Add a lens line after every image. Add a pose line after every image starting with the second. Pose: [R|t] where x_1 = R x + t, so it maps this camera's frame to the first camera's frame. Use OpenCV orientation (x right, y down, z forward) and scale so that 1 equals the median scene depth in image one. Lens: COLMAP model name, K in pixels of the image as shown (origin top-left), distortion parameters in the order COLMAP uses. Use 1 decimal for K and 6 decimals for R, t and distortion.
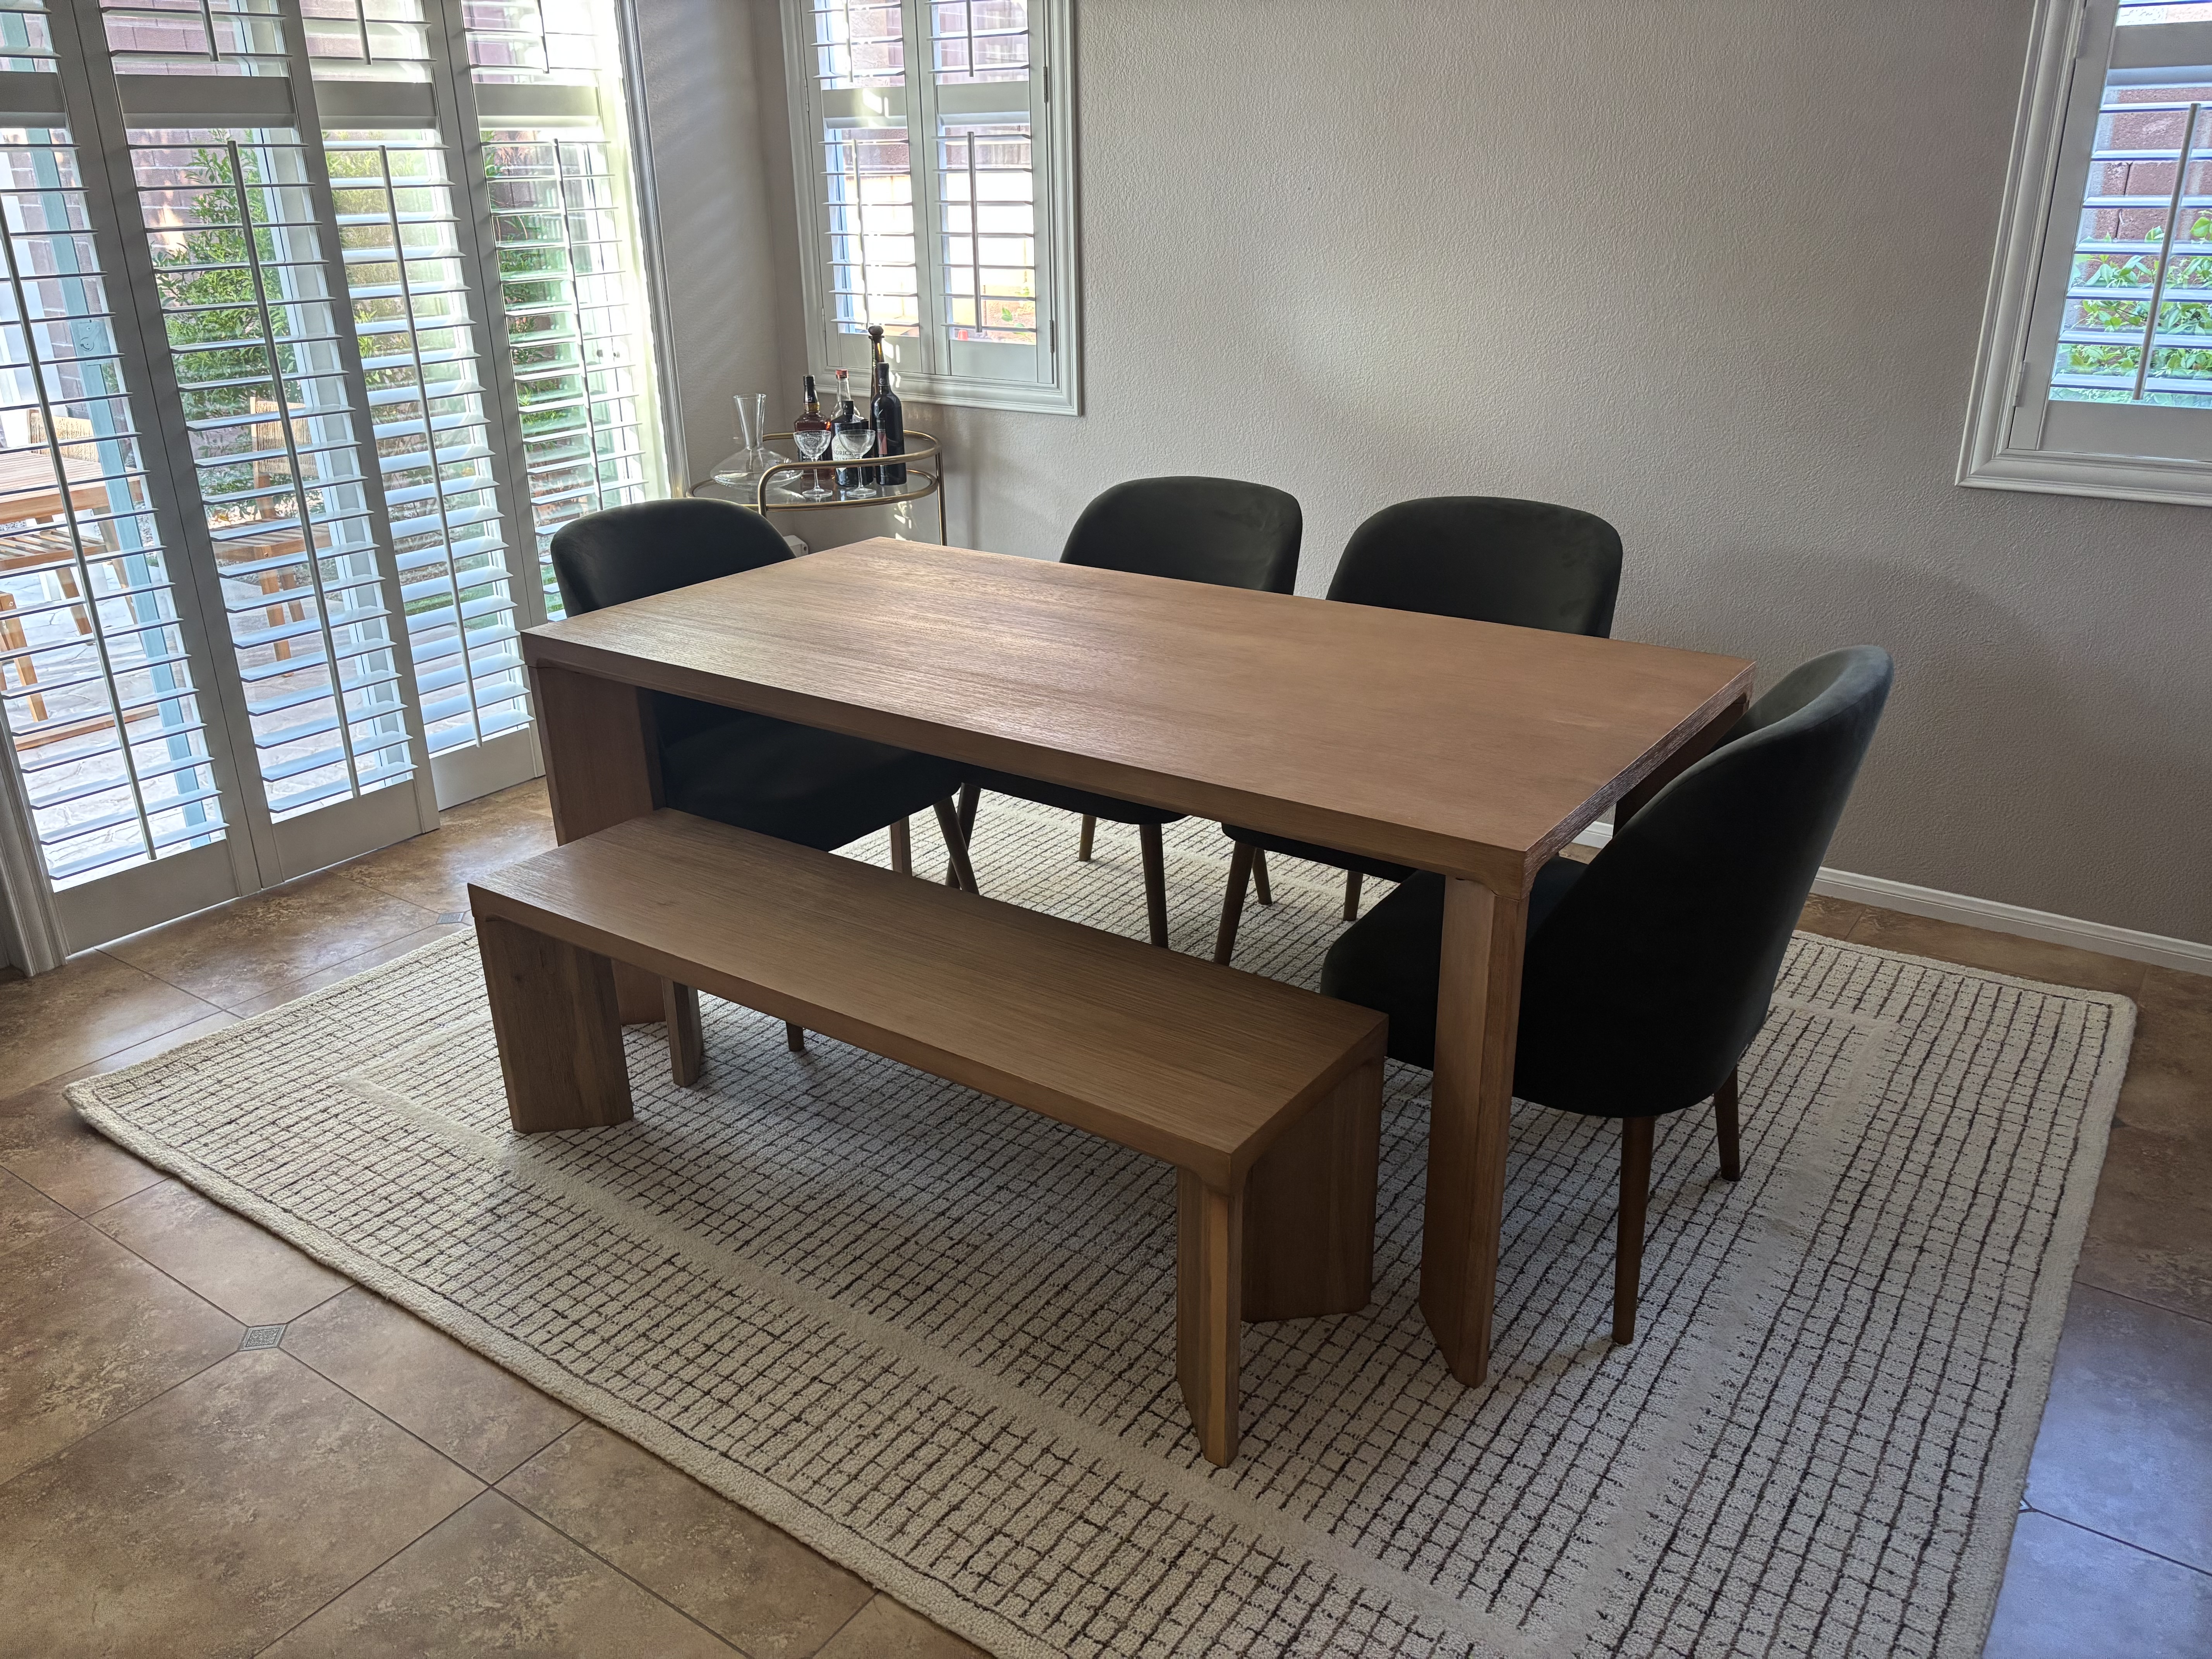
lens RADIAL K [[1675.9, 0, 1106.0], [0, 1675.9, 829.5], [0, 0, 1]] dist [0.063905, 0.001871]
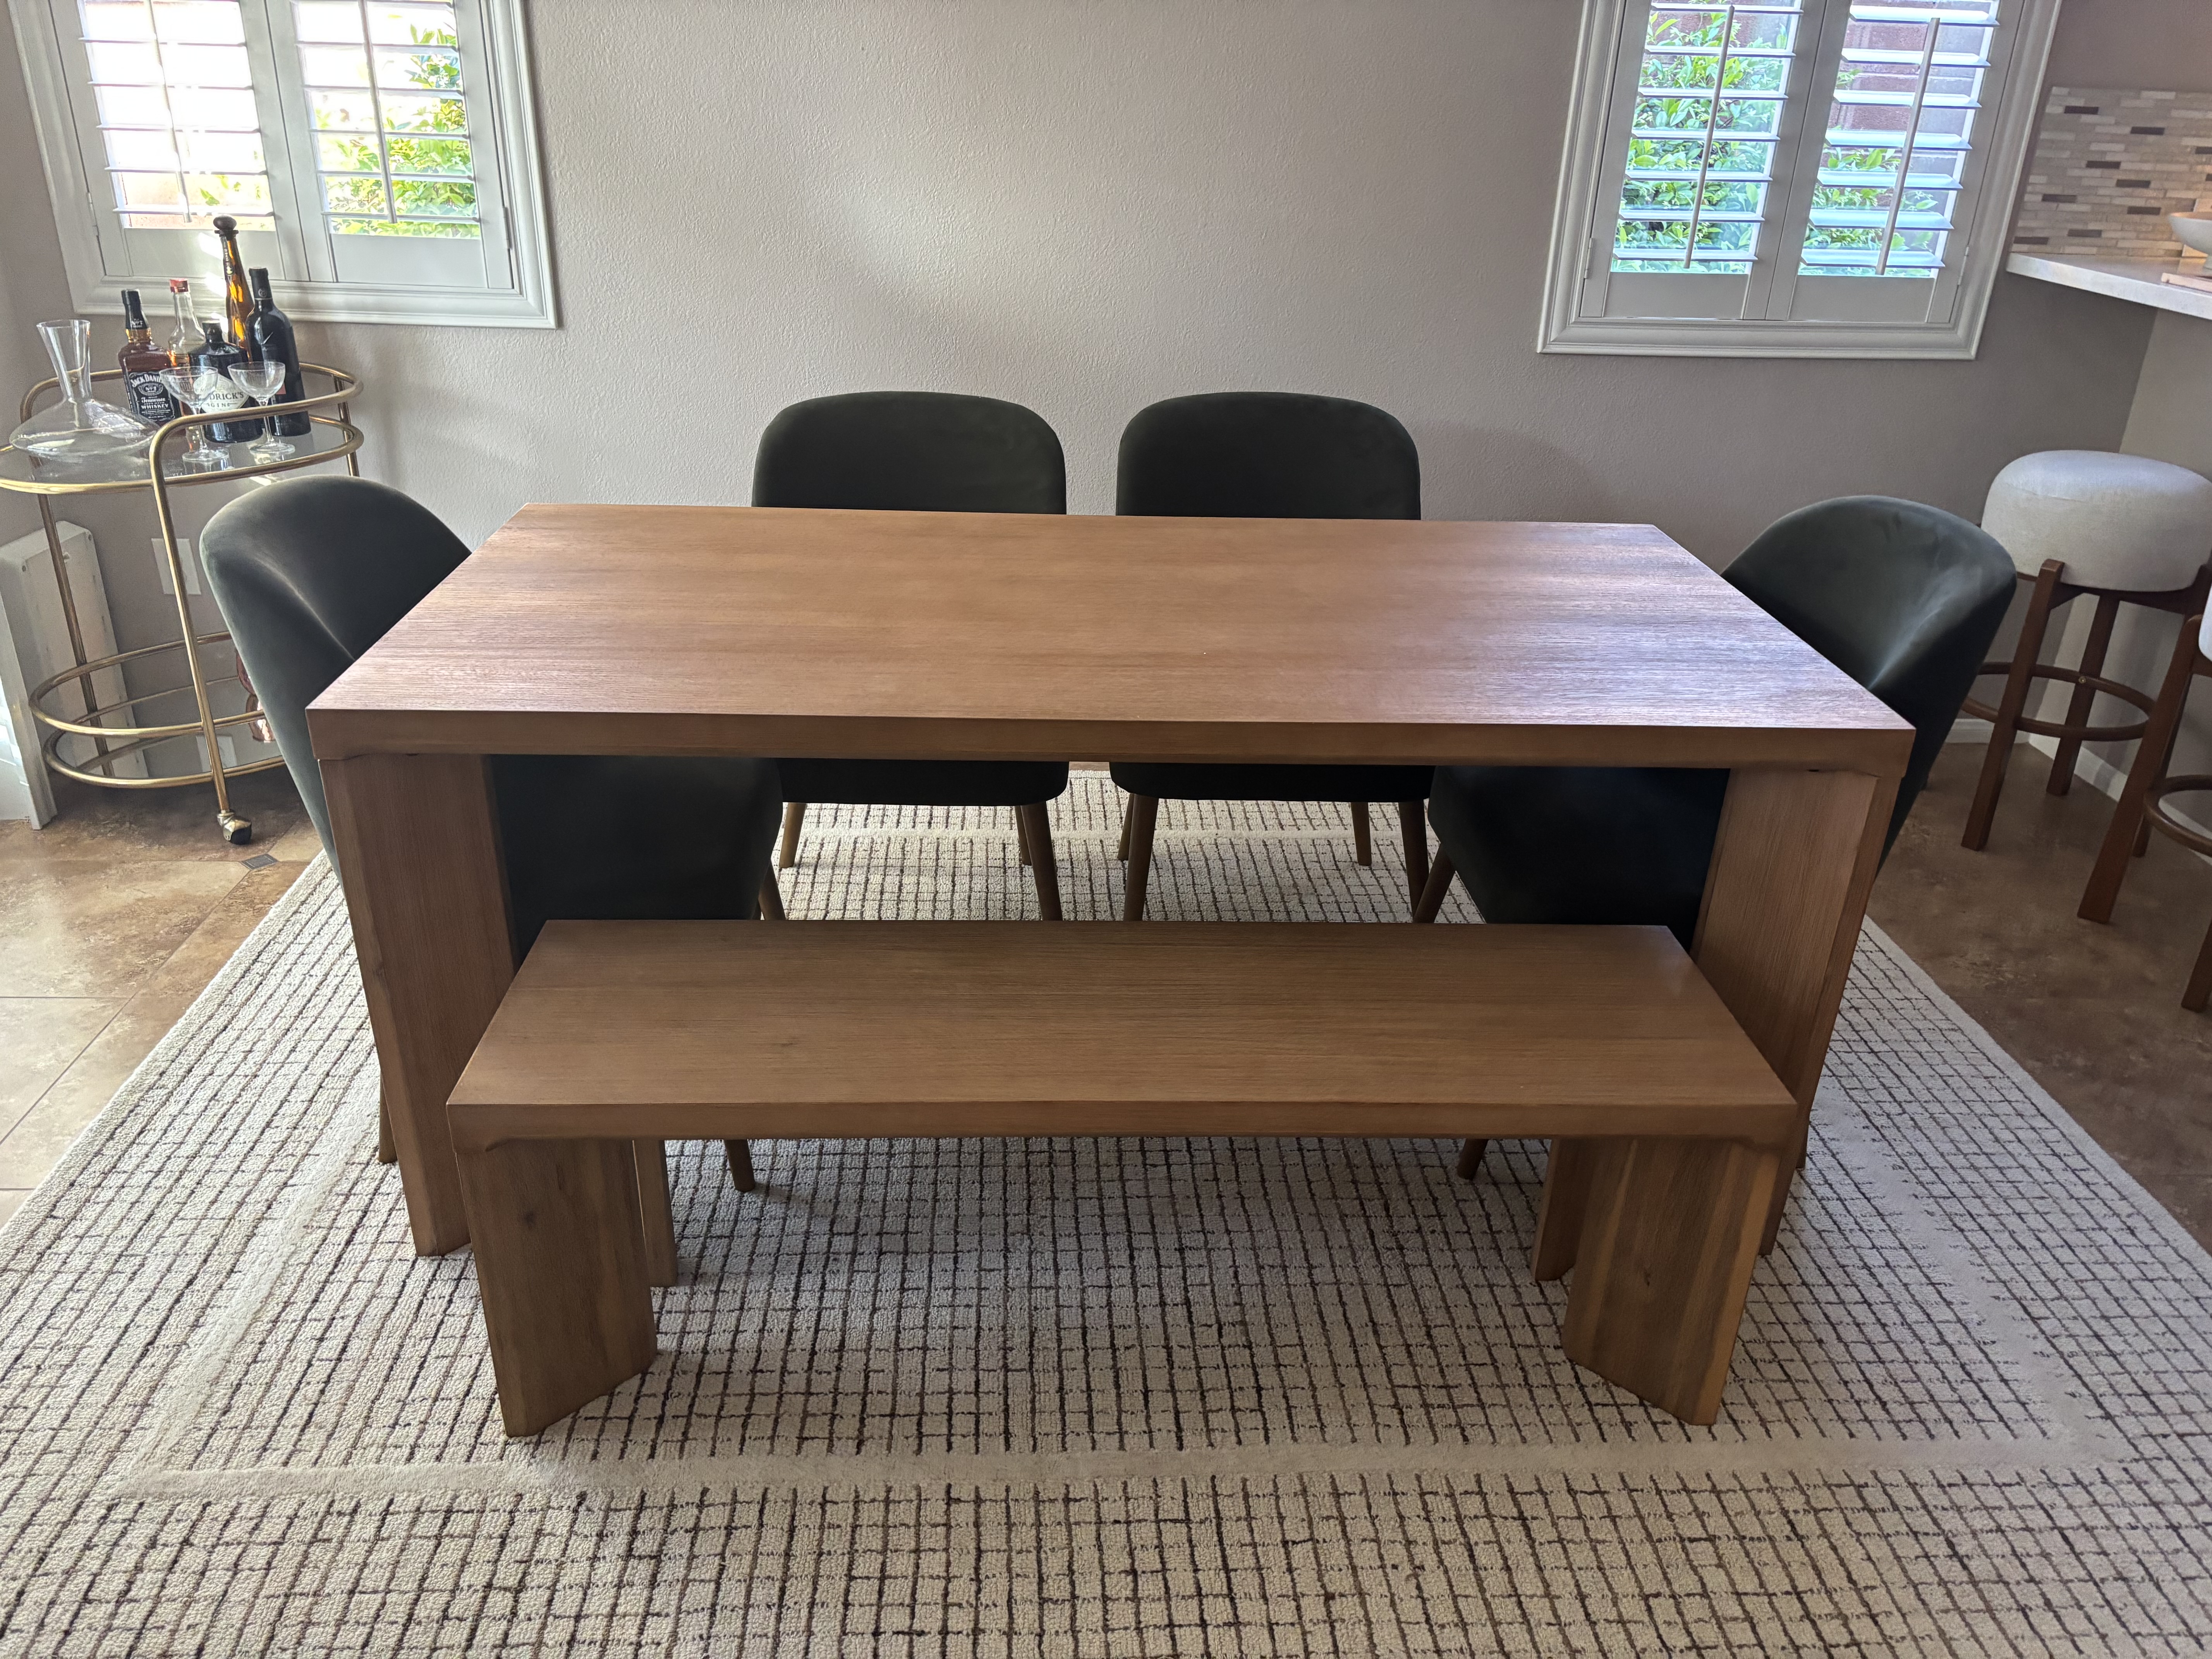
lens RADIAL K [[1650.0, 0, 1106.0], [0, 1650.0, 829.5], [0, 0, 1]] dist [0.020678, 0.003304]
pose [[0.787715, -0.227147, 0.572634, -0.430125], [0.188998, 0.973821, 0.126300, -0.086086], [-0.586332, 0.008739, 0.810024, 0.285296]]
